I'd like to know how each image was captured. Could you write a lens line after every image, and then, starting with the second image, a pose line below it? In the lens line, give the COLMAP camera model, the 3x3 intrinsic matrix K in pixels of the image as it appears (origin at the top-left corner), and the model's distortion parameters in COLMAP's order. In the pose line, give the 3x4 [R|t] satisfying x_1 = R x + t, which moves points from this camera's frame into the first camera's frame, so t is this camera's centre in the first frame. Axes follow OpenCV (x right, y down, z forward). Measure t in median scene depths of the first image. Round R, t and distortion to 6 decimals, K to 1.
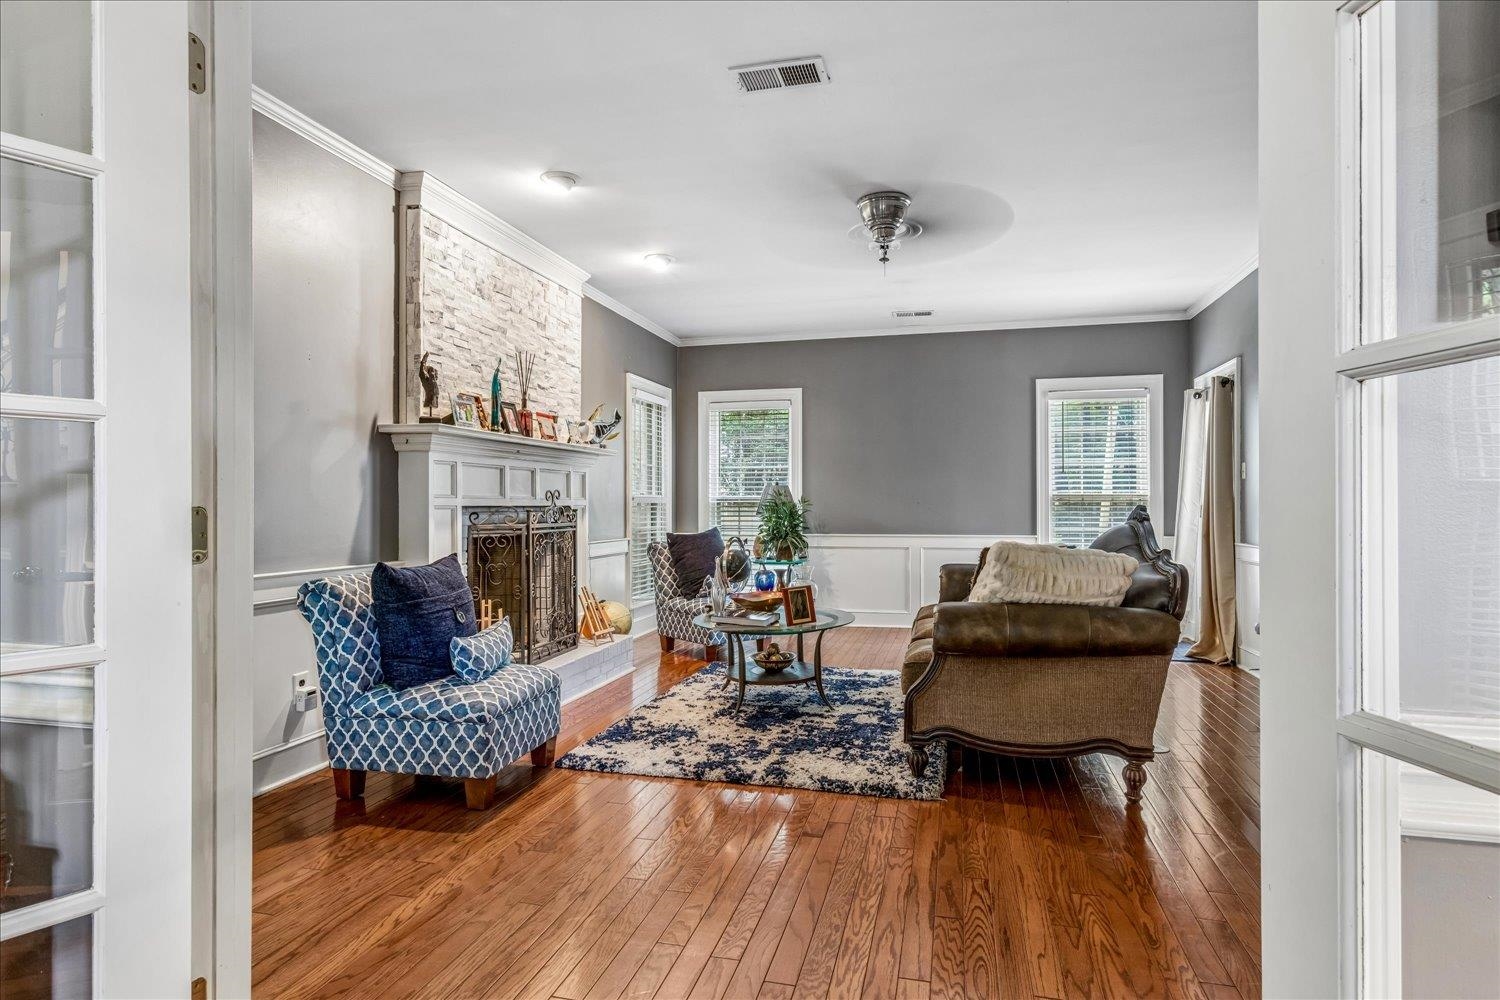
lens RADIAL K [[801.3, 0, 737.2], [0, 801.3, 498.7], [0, 0, 1]] dist [-0.000201, 0.001117]
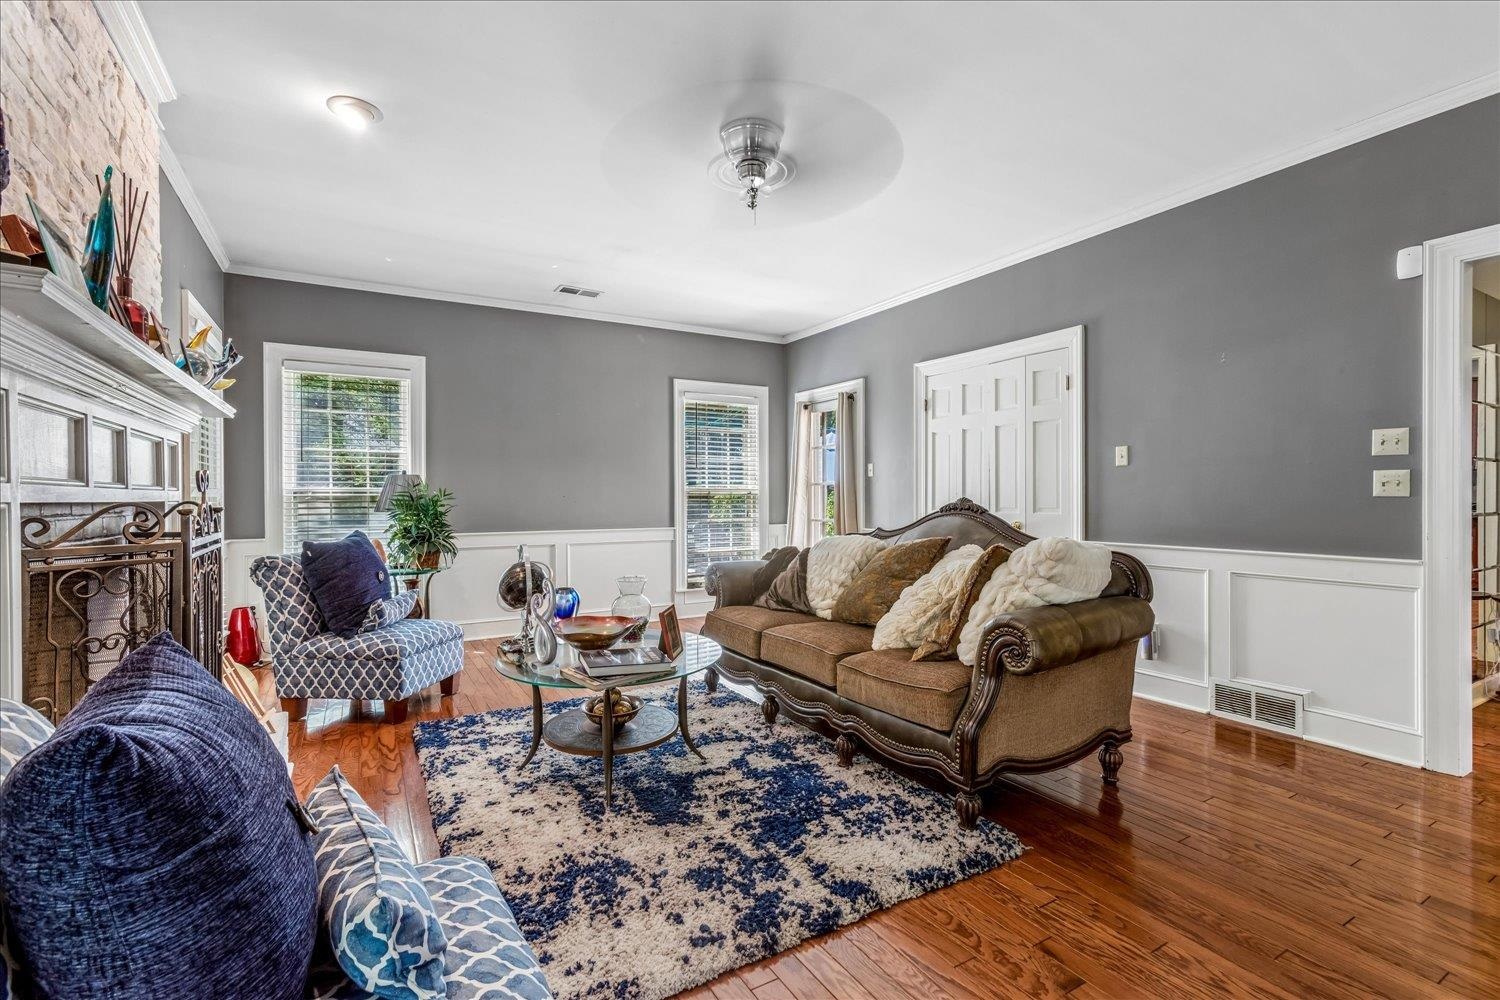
lens RADIAL K [[683.8, 0, 754.8], [0, 683.8, 501.5], [0, 0, 1]] dist [-0.012348, -0.000023]
pose [[0.711743, -0.006394, 0.702411, -0.351355], [-0.000805, 0.999950, 0.009919, 0.005729], [-0.702440, -0.007625, 0.711703, 0.553532]]
